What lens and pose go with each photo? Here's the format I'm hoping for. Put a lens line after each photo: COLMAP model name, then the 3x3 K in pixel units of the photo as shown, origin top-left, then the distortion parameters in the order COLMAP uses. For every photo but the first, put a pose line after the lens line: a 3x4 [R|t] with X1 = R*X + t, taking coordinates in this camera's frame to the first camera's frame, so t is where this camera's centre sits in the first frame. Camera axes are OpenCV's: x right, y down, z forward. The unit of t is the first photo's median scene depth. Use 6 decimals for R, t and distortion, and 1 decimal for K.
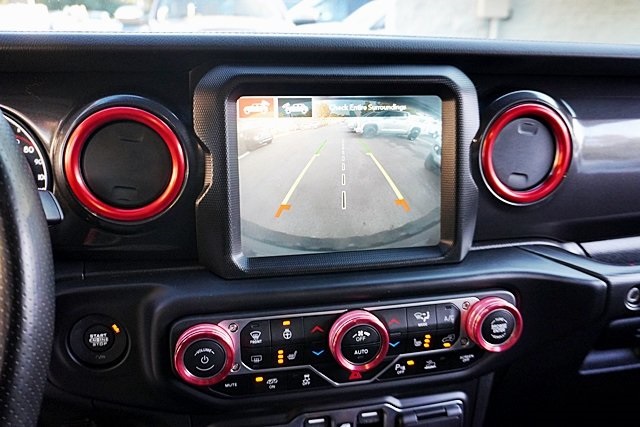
lens RADIAL K [[551.5, 0, 317.8], [0, 551.5, 214.9], [0, 0, 1]] dist [0.009912, 0.021400]
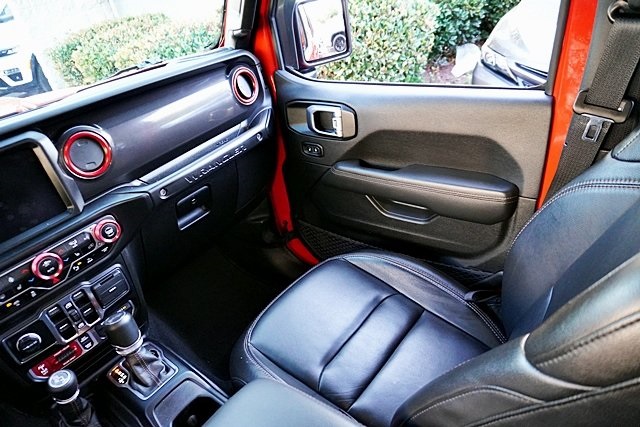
lens RADIAL K [[430.7, 0, 319.4], [0, 430.7, 221.2], [0, 0, 1]] dist [-0.026909, 0.002326]
pose [[0.764532, -0.449360, 0.462132, 0.188303], [0.356757, 0.892108, 0.277250, -0.017609], [-0.536857, -0.047098, 0.842358, -0.966852]]
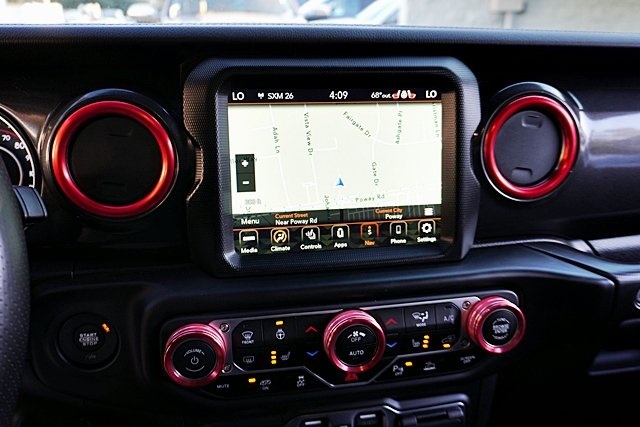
lens RADIAL K [[551.5, 0, 318.3], [0, 551.5, 214.6], [0, 0, 1]] dist [0.009912, 0.021400]
pose [[0.999711, -0.001247, -0.024007, 0.032616], [0.001386, 0.999982, 0.005772, -0.000125], [0.023999, -0.005803, 0.999695, 0.029197]]
